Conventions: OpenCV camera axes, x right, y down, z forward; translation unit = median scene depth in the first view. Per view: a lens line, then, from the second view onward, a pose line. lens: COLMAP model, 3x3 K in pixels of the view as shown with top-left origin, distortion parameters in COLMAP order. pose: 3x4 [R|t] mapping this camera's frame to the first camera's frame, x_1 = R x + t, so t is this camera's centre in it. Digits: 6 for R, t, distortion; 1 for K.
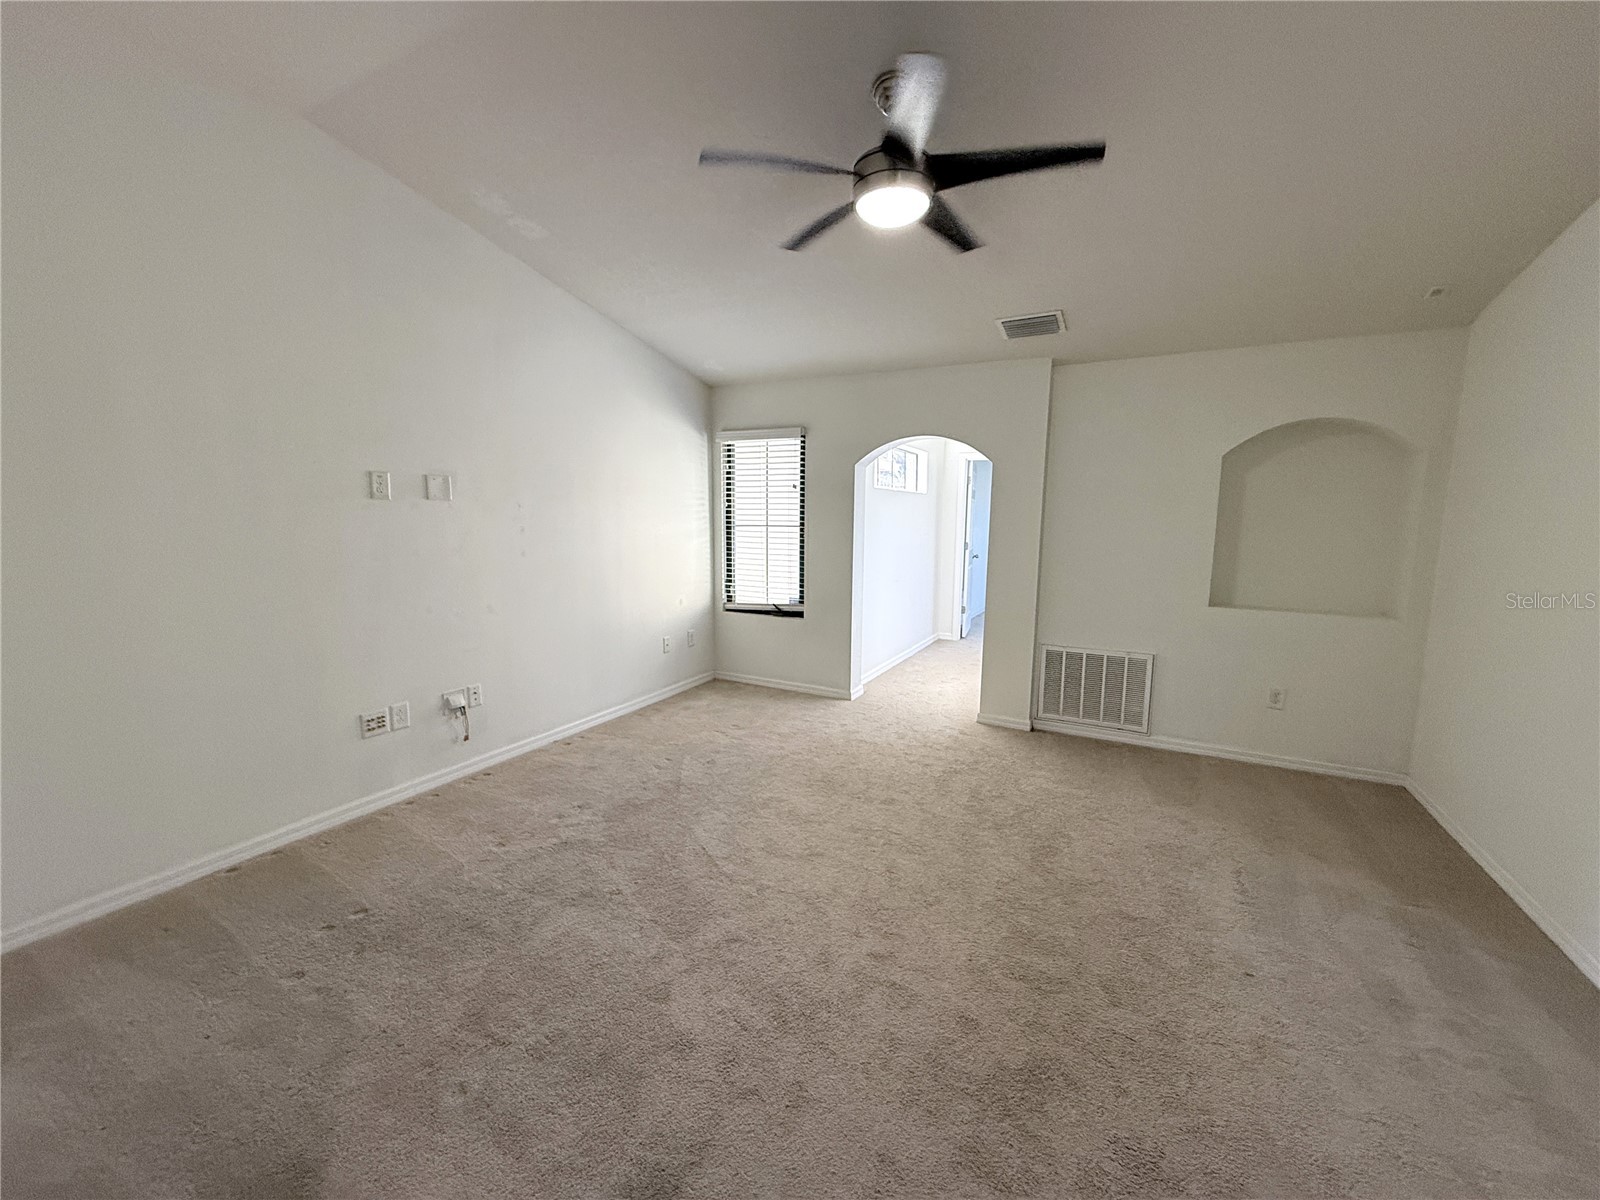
lens RADIAL K [[640.2, 0, 800.0], [0, 640.2, 600.0], [0, 0, 1]] dist [0.001084, 0.000375]
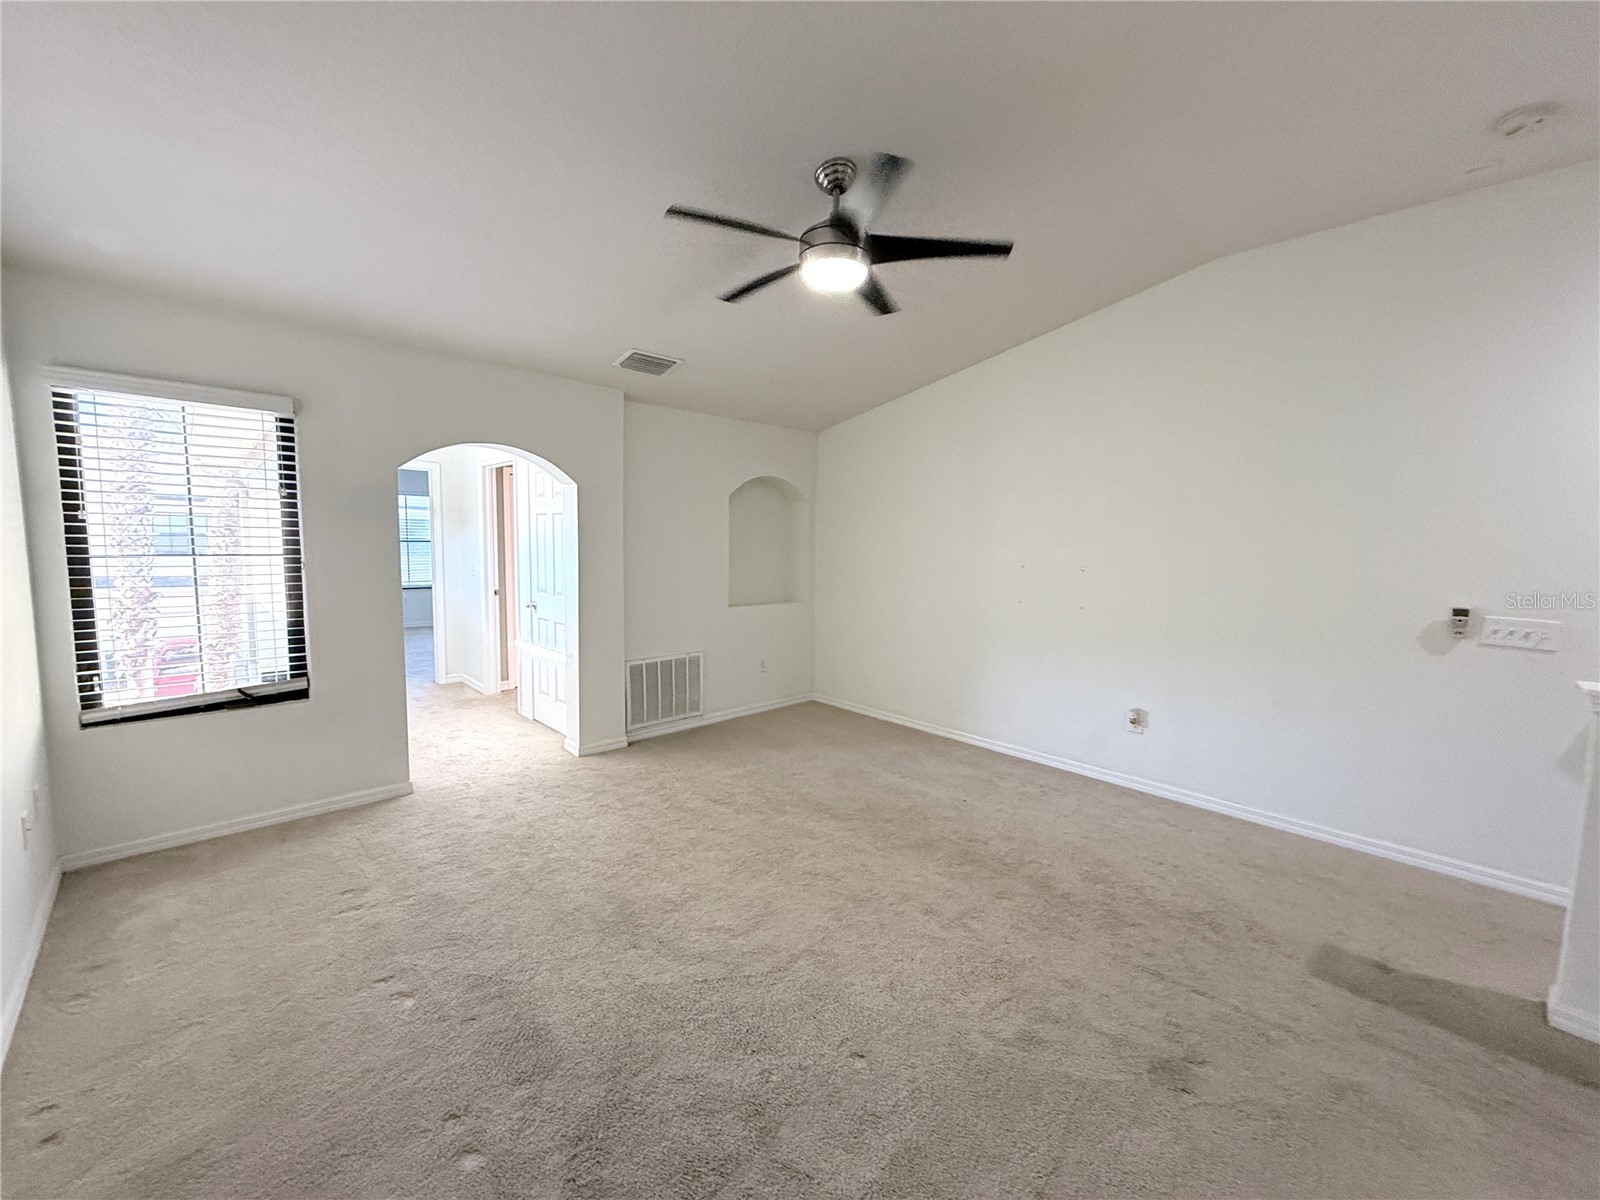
lens RADIAL K [[640.2, 0, 800.0], [0, 640.2, 600.0], [0, 0, 1]] dist [0.001084, 0.000375]
pose [[0.307599, -0.095742, 0.946687, -0.520635], [0.110907, 0.991751, 0.064263, -0.066388], [-0.945030, 0.085227, 0.315681, 0.395760]]
